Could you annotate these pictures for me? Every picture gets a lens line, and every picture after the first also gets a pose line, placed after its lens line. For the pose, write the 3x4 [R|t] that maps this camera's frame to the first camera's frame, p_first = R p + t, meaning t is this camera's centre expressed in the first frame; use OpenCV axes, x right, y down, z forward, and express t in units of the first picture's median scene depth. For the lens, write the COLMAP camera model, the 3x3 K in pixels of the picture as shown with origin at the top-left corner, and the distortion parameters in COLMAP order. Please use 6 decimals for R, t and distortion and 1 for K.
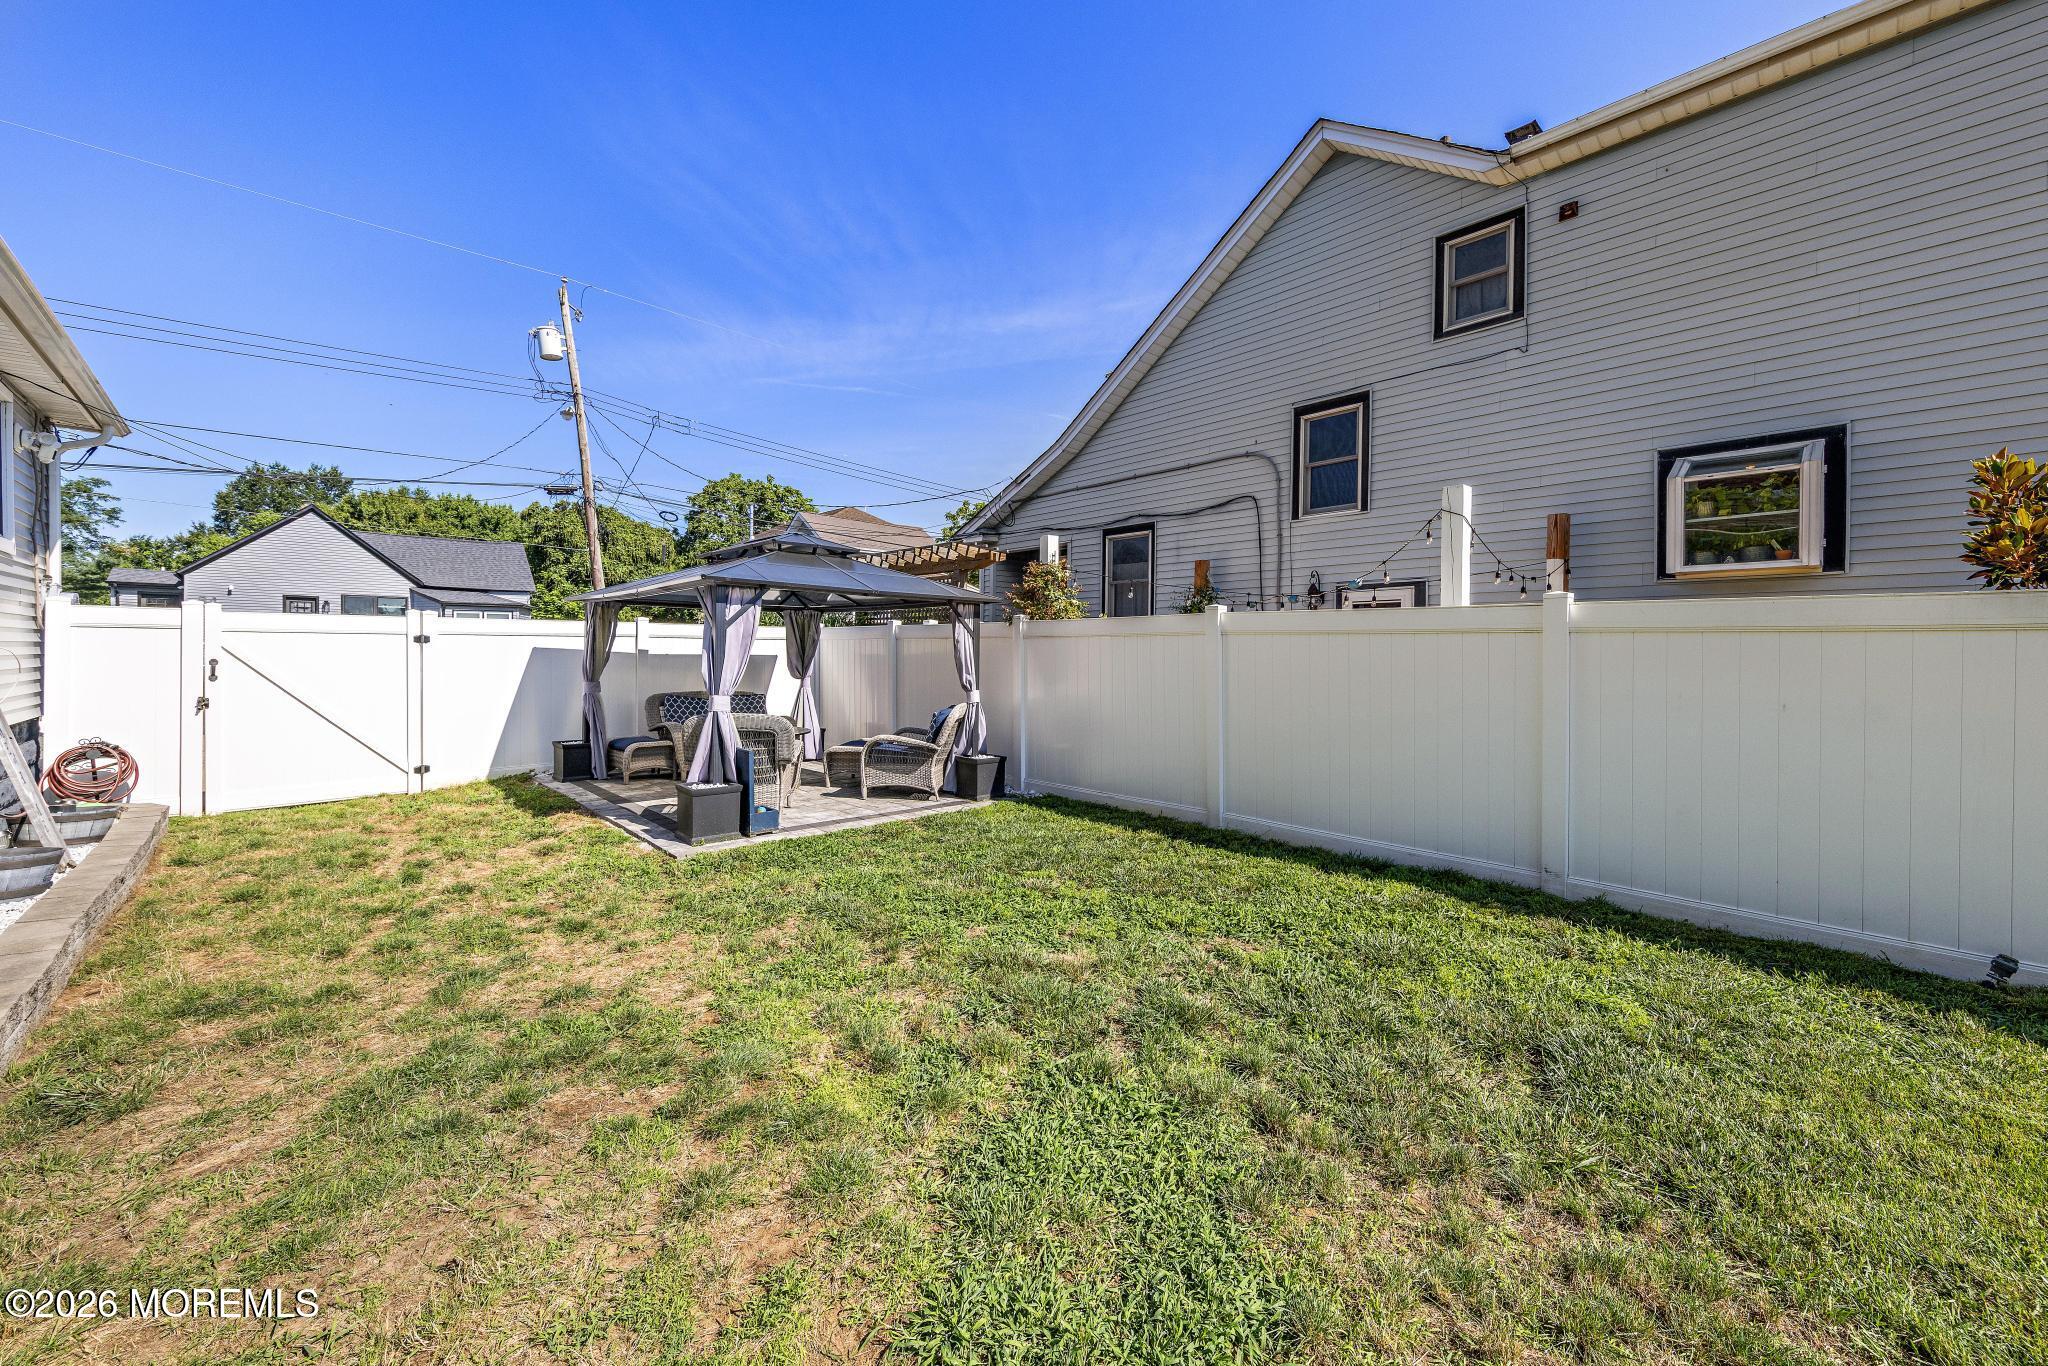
lens RADIAL K [[826.1, 0, 1026.7], [0, 826.1, 663.7], [0, 0, 1]] dist [0.004389, -0.001030]
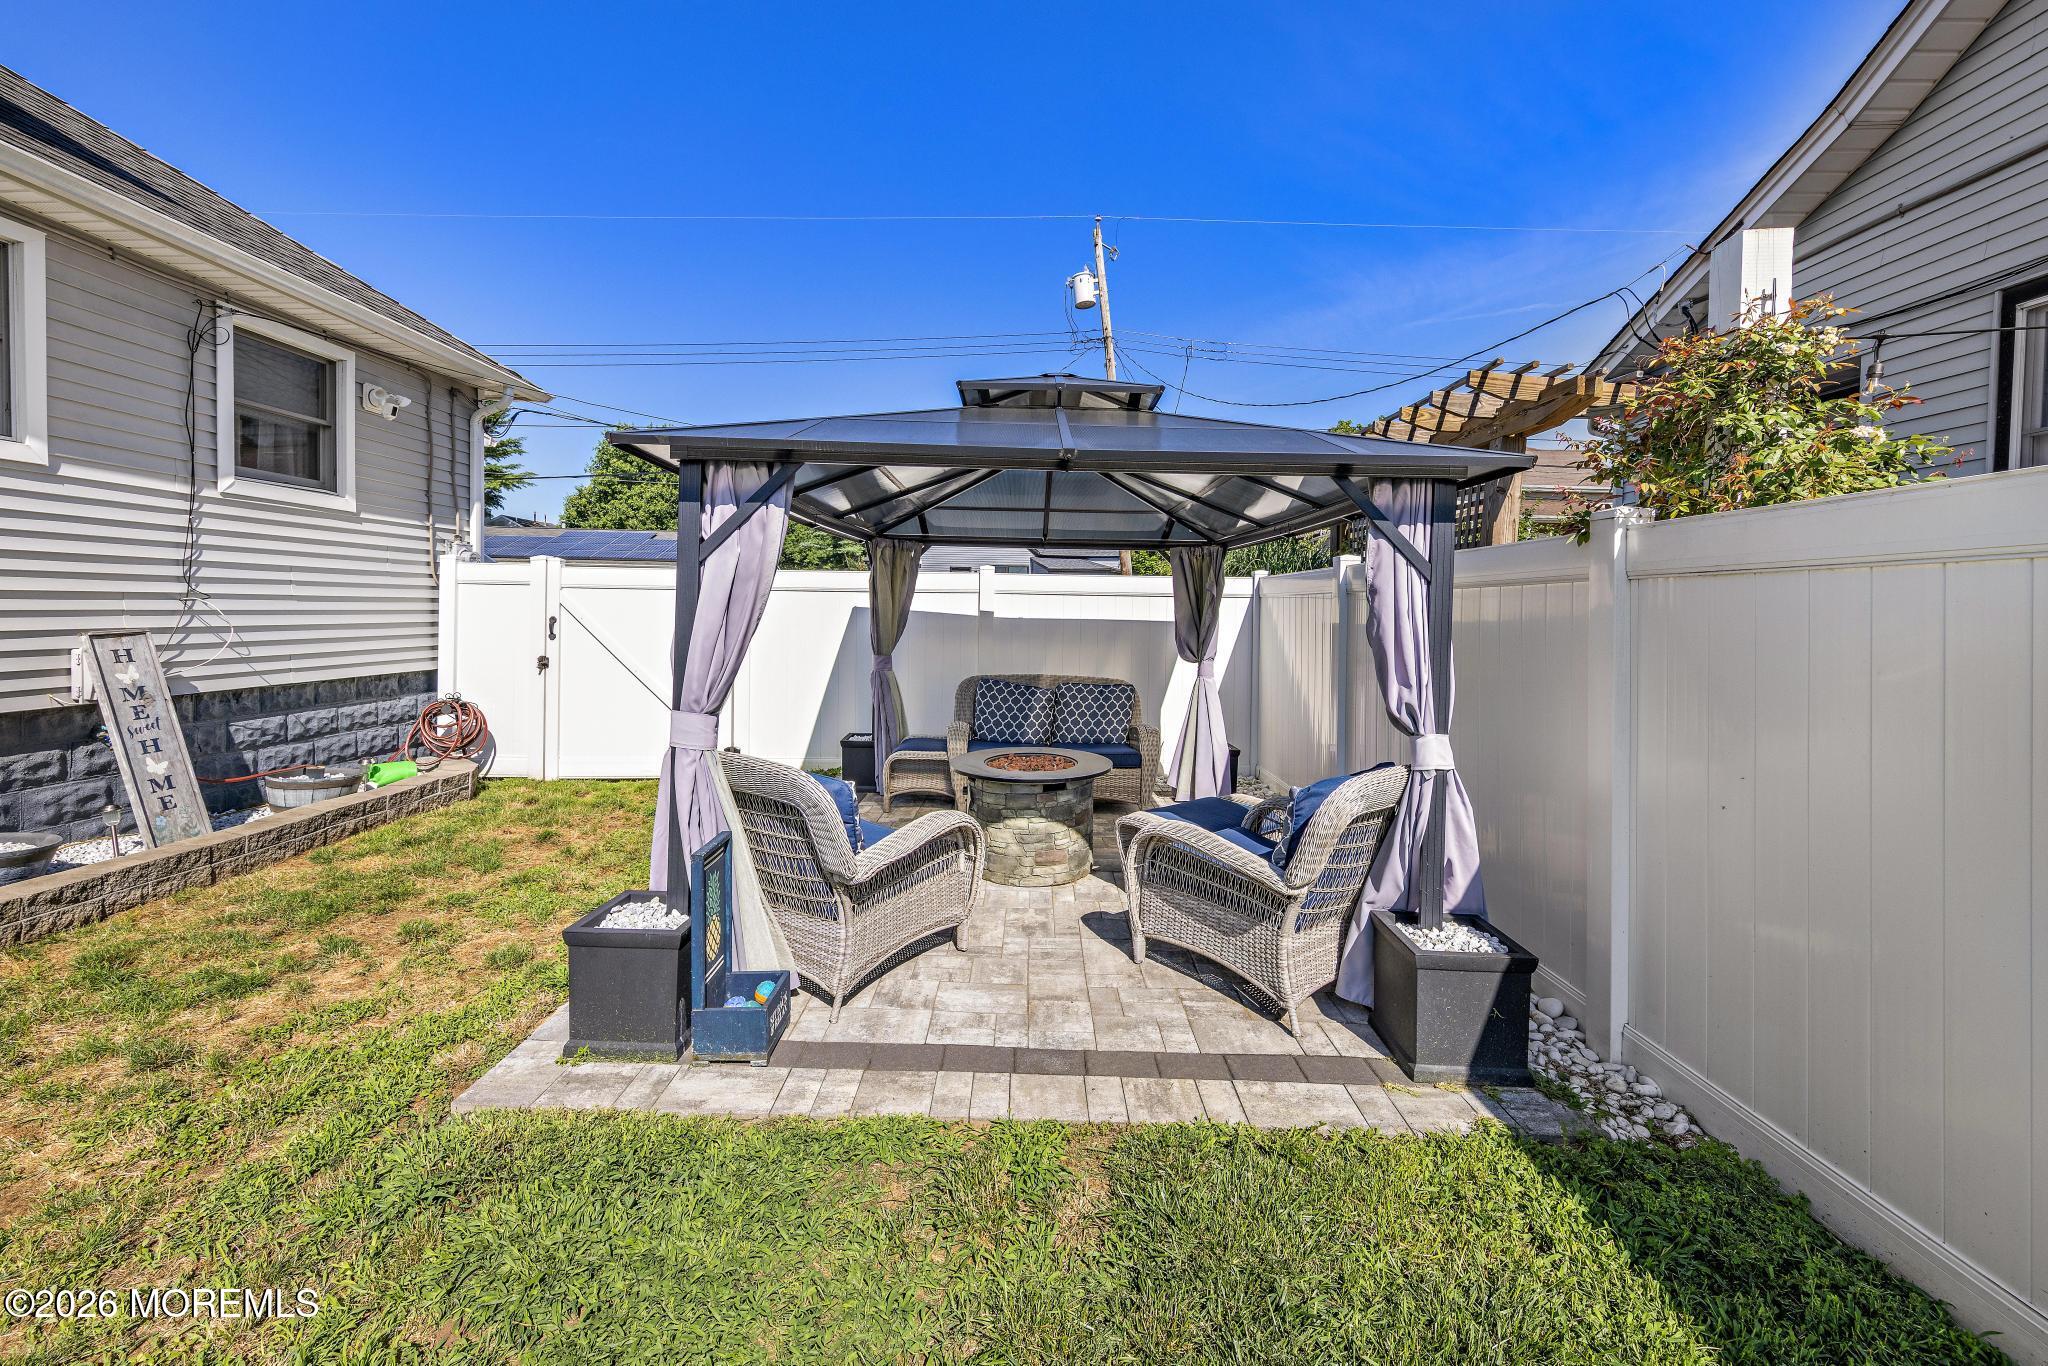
lens RADIAL K [[826.1, 0, 995.7], [0, 826.1, 626.4], [0, 0, 1]] dist [0.004389, -0.001030]
pose [[0.719938, 0.019602, -0.693761, 0.043117], [-0.022279, 0.999739, 0.005127, -0.010020], [0.693681, 0.011765, 0.720187, 0.630384]]
